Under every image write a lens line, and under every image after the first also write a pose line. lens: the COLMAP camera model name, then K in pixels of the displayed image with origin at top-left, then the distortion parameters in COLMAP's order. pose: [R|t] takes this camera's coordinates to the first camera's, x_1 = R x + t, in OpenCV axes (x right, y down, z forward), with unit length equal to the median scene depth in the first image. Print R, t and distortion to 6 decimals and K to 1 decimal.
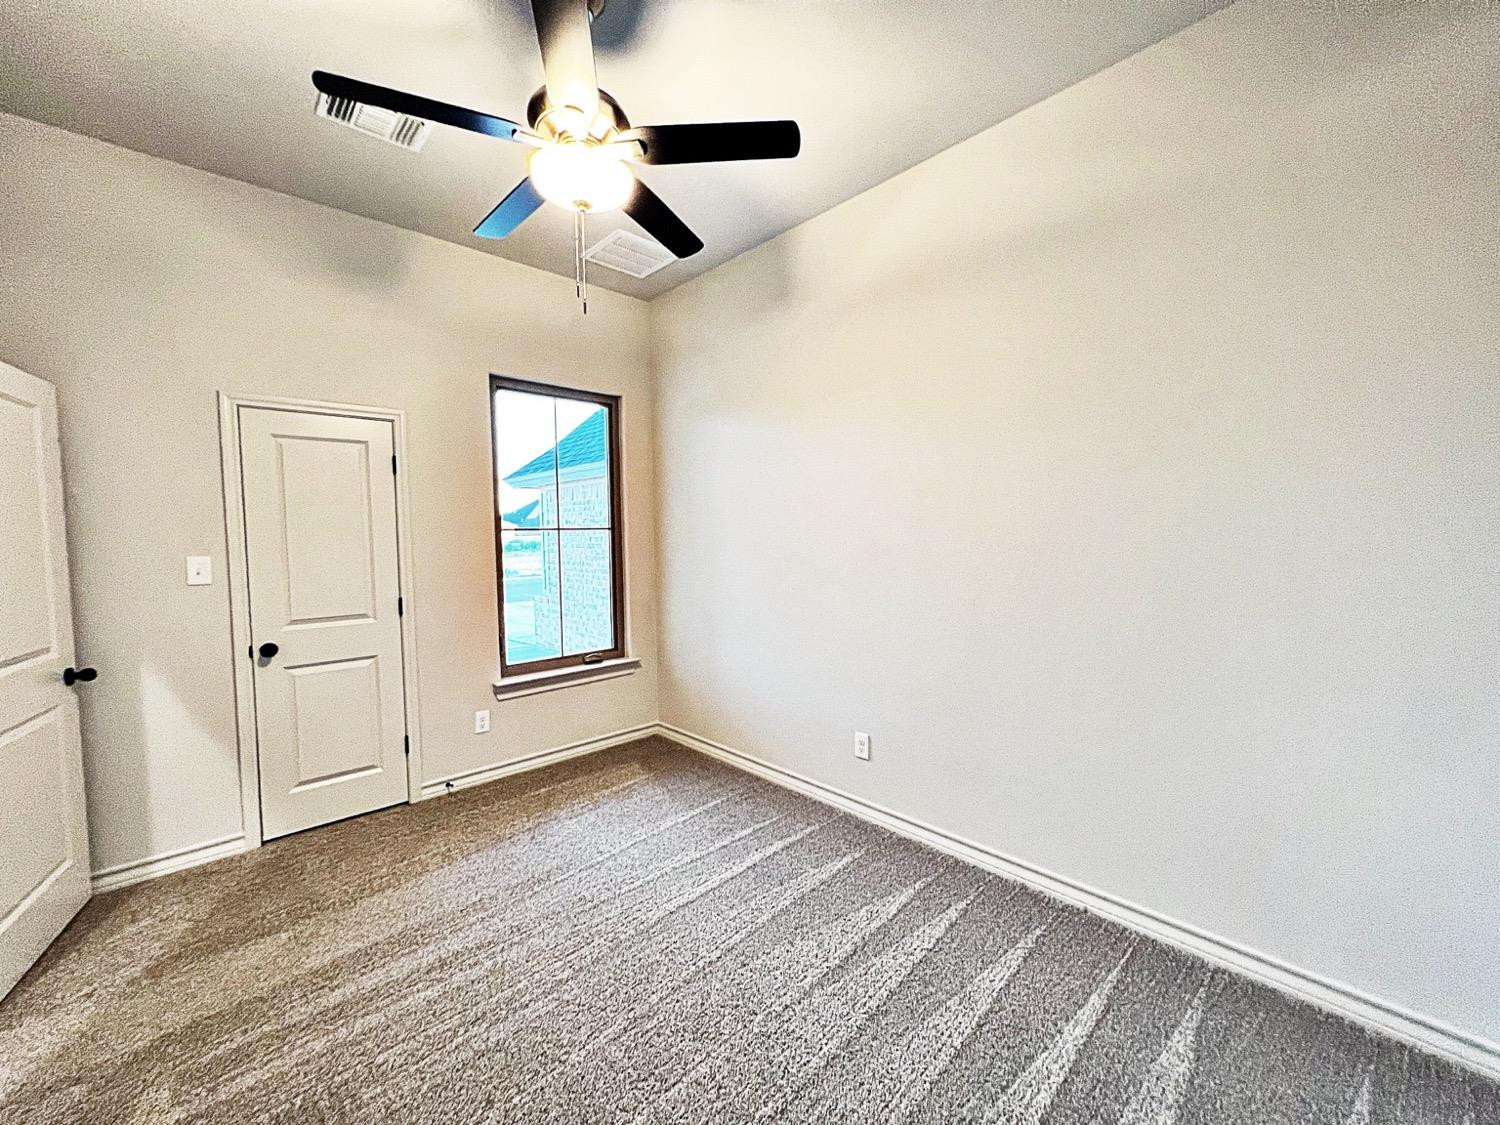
lens RADIAL K [[600.2, 0, 750.0], [0, 600.2, 562.5], [0, 0, 1]] dist [-0.001377, 0.000271]
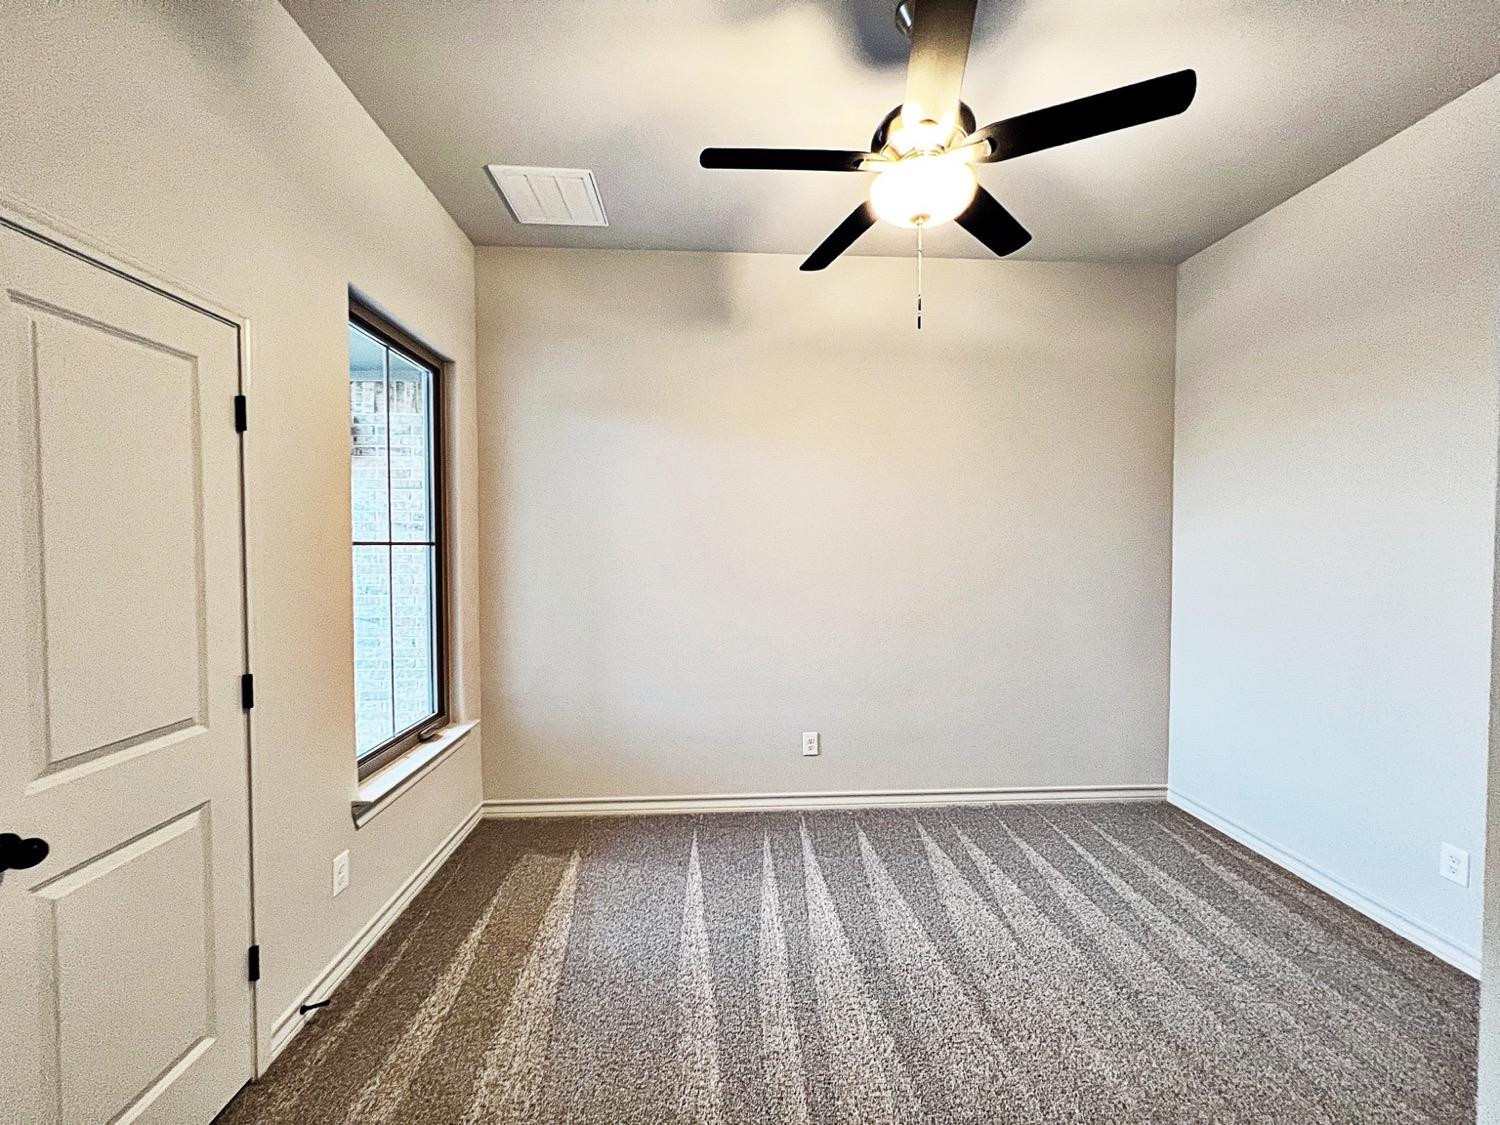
lens RADIAL K [[598.7, 0, 750.0], [0, 598.7, 562.5], [0, 0, 1]] dist [0.000204, 0.000593]
pose [[0.647870, -0.009175, 0.761695, -0.706460], [0.033638, 0.999297, -0.016575, -0.013723], [-0.761008, 0.036361, 0.647723, 0.350757]]
